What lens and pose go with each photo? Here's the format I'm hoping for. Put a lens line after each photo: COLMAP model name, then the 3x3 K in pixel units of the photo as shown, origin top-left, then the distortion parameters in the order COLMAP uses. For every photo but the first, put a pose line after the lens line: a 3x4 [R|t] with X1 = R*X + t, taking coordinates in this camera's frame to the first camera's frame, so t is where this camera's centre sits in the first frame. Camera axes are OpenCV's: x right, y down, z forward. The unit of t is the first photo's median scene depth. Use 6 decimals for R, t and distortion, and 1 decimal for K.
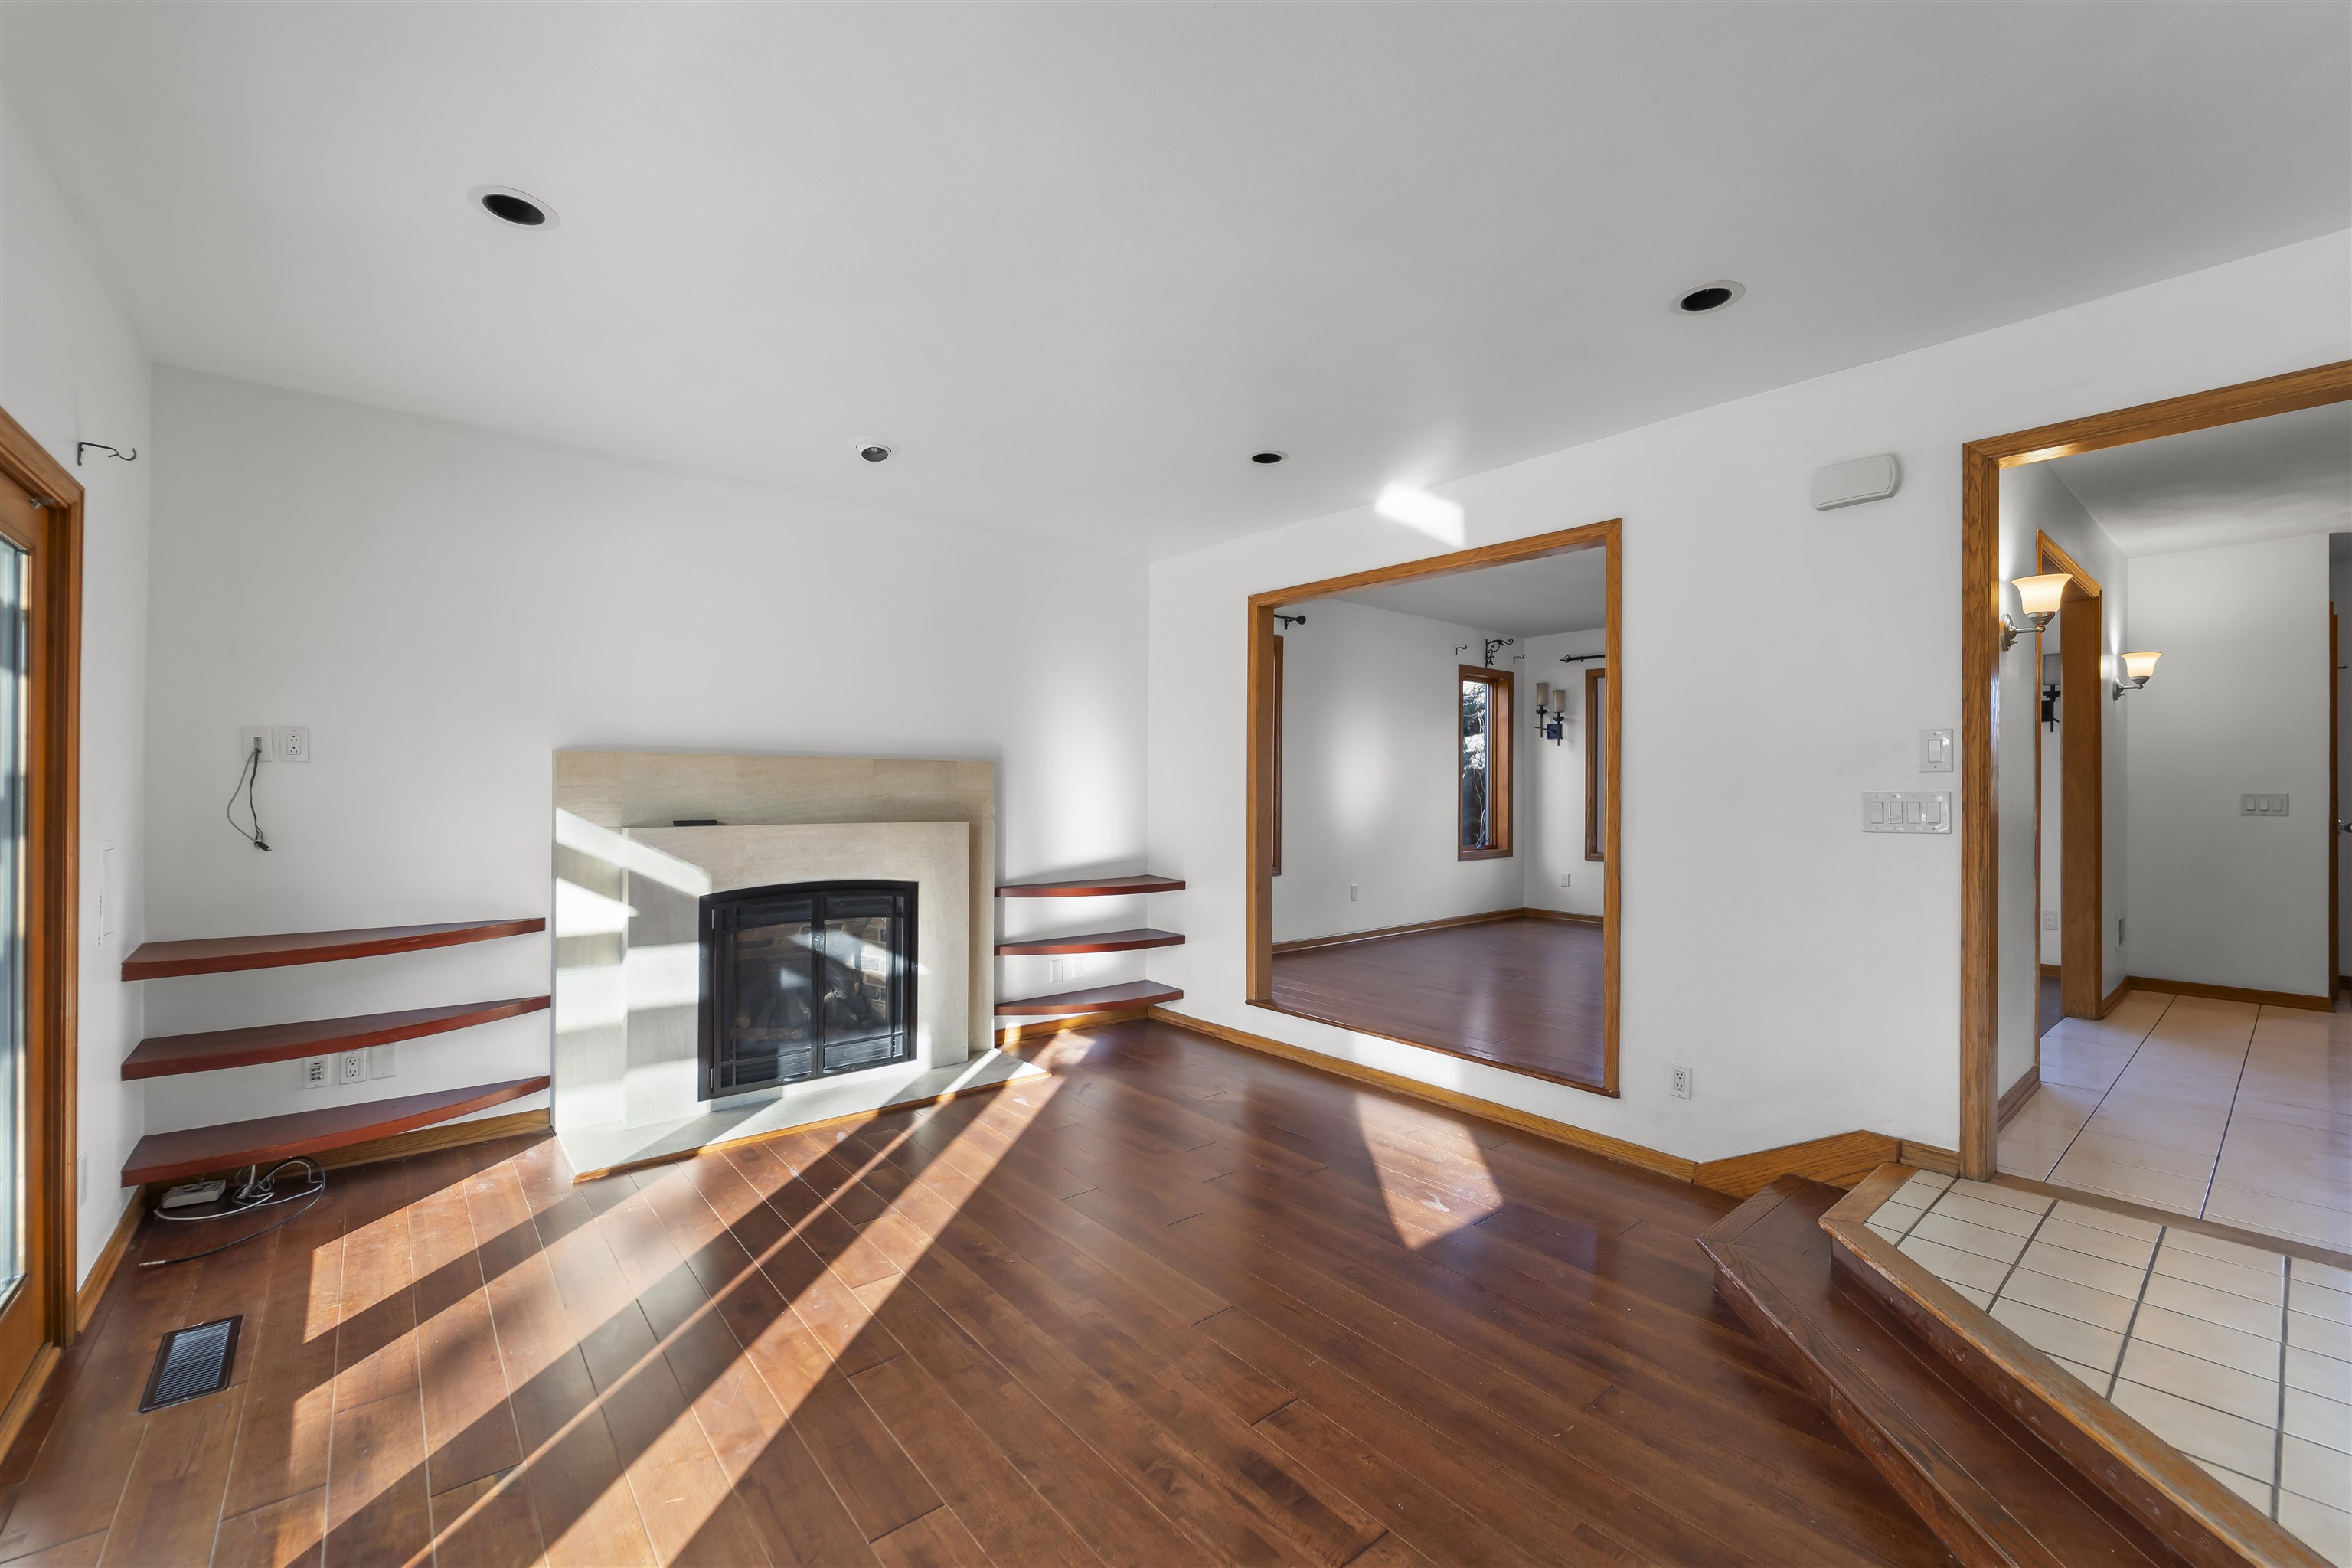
lens RADIAL K [[952.7, 0, 1176.0], [0, 952.7, 784.0], [0, 0, 1]] dist [-0.000127, -0.000078]
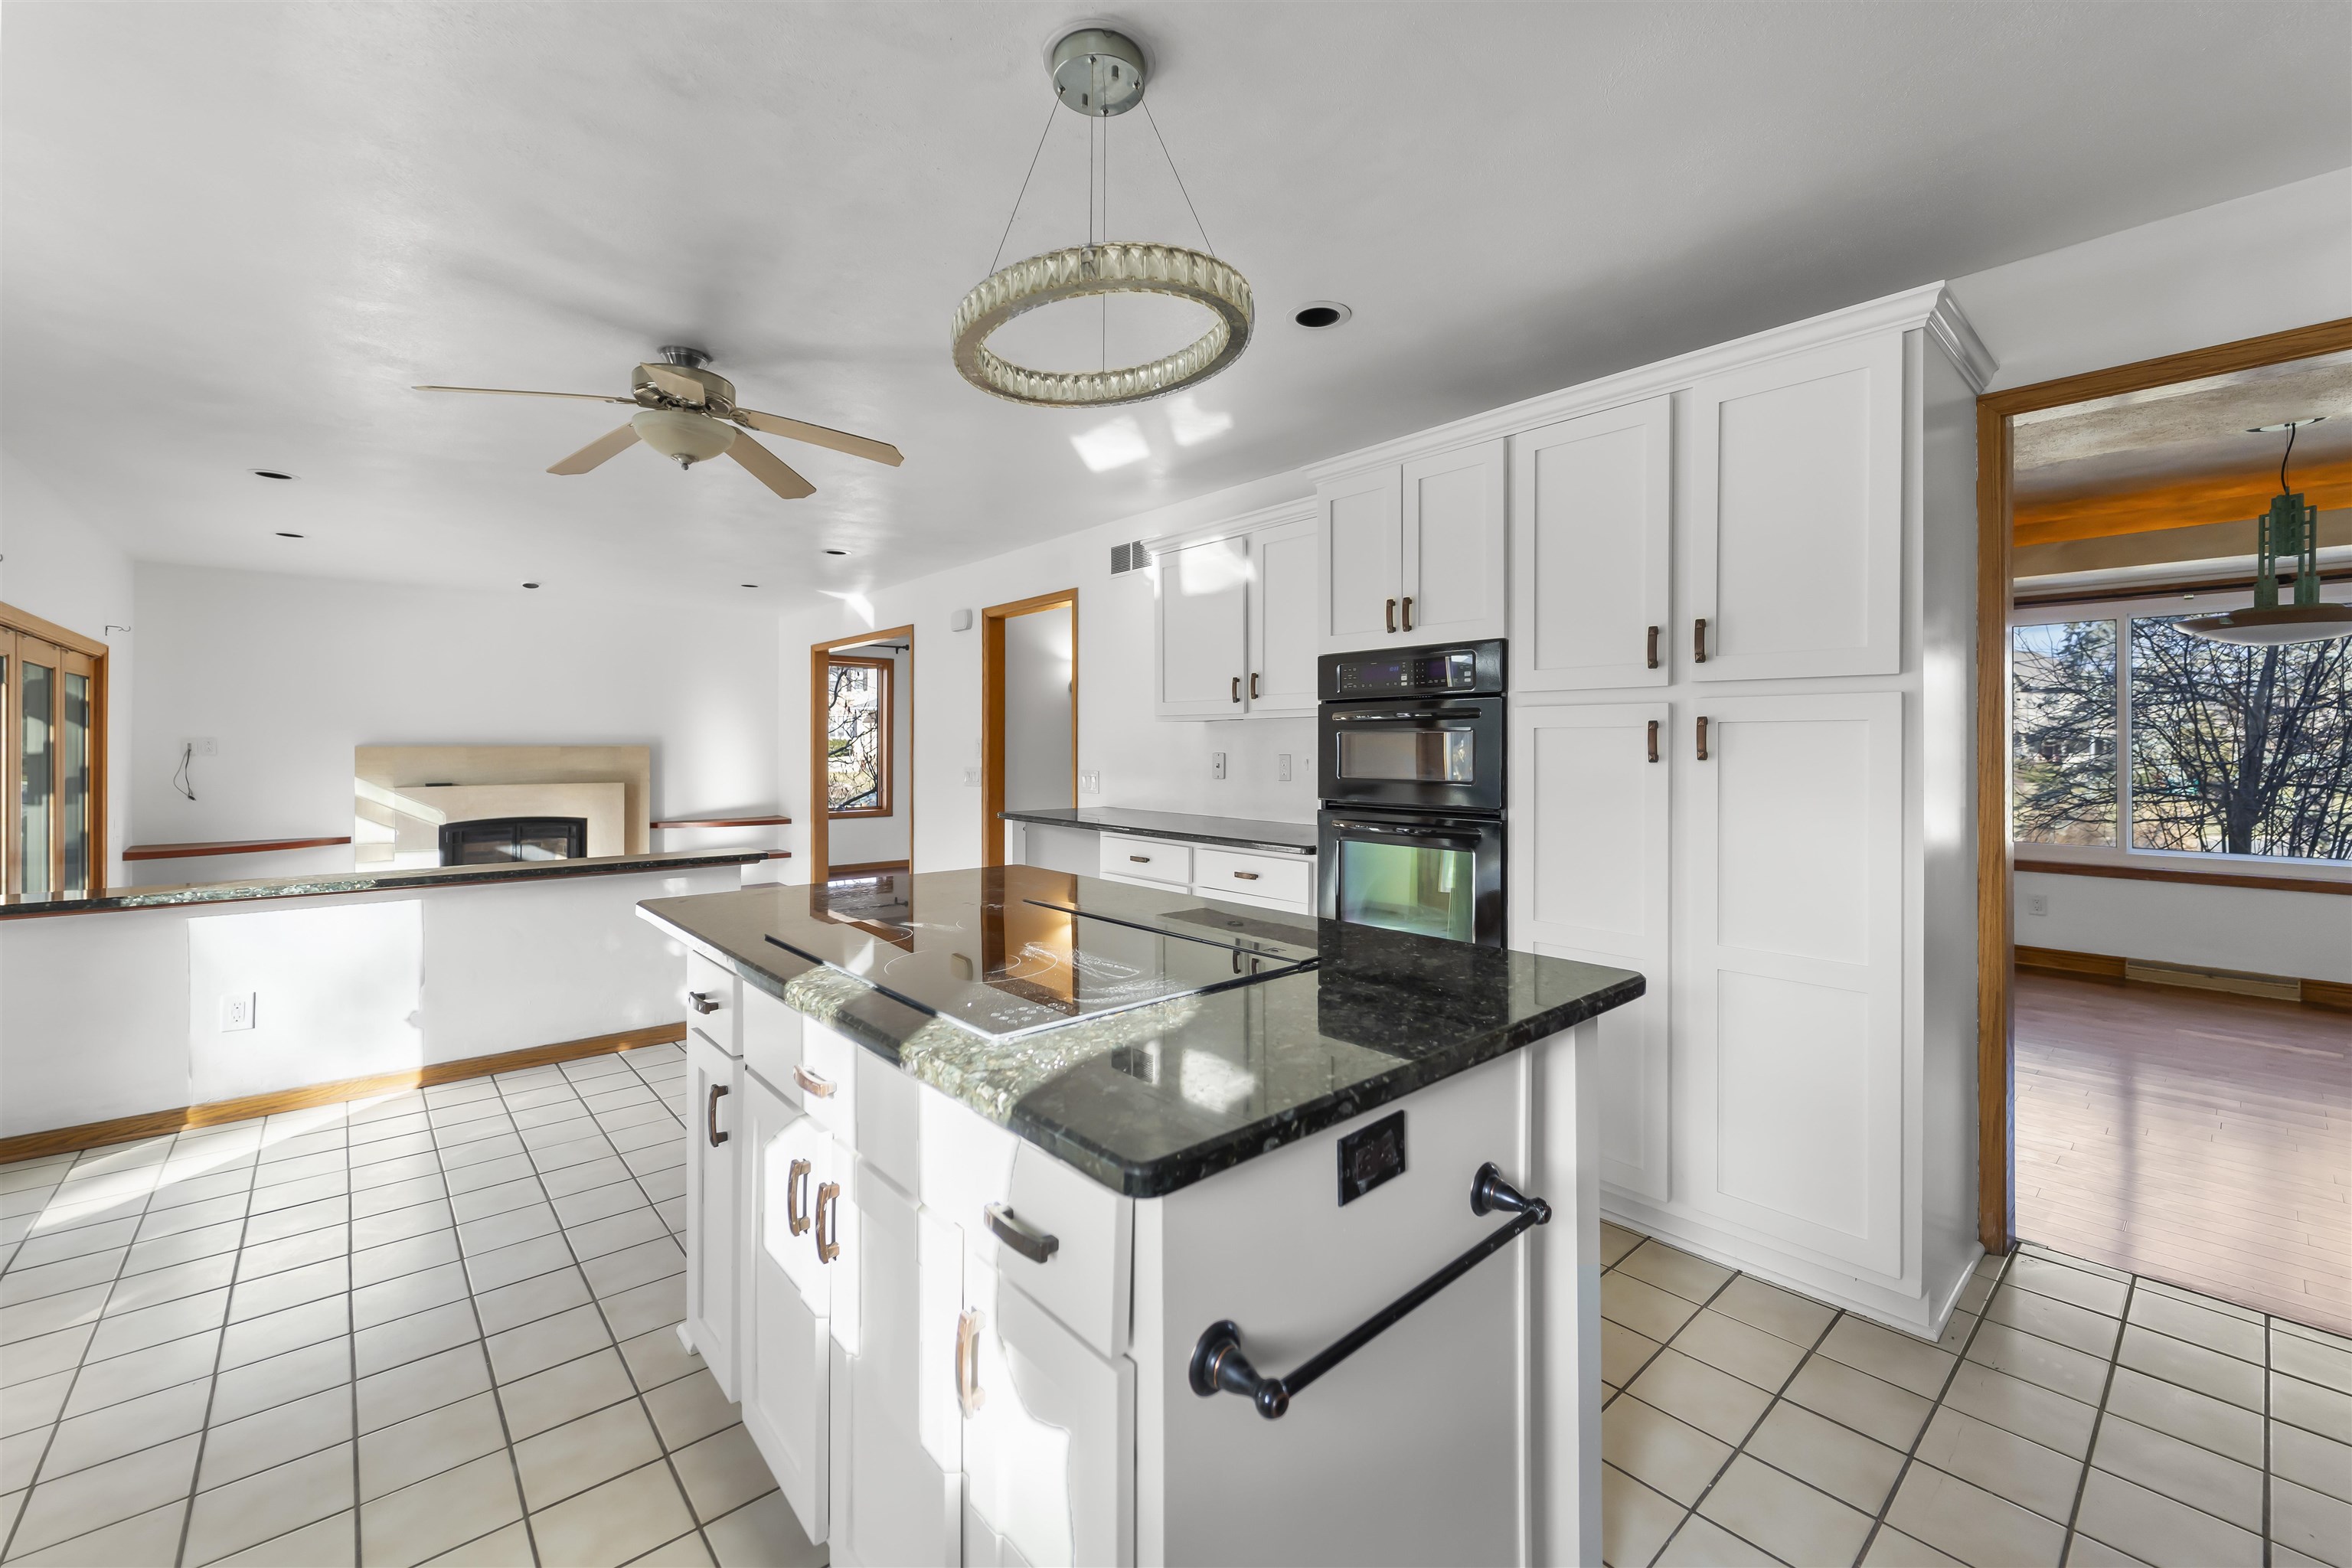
lens RADIAL K [[950.9, 0, 1177.2], [0, 950.9, 738.0], [0, 0, 1]] dist [0.000739, 0.000027]
pose [[0.999847, -0.005430, 0.016604, 0.868656], [0.005459, 0.999984, -0.001713, -0.037091], [-0.016595, 0.001803, 0.999861, -0.832971]]
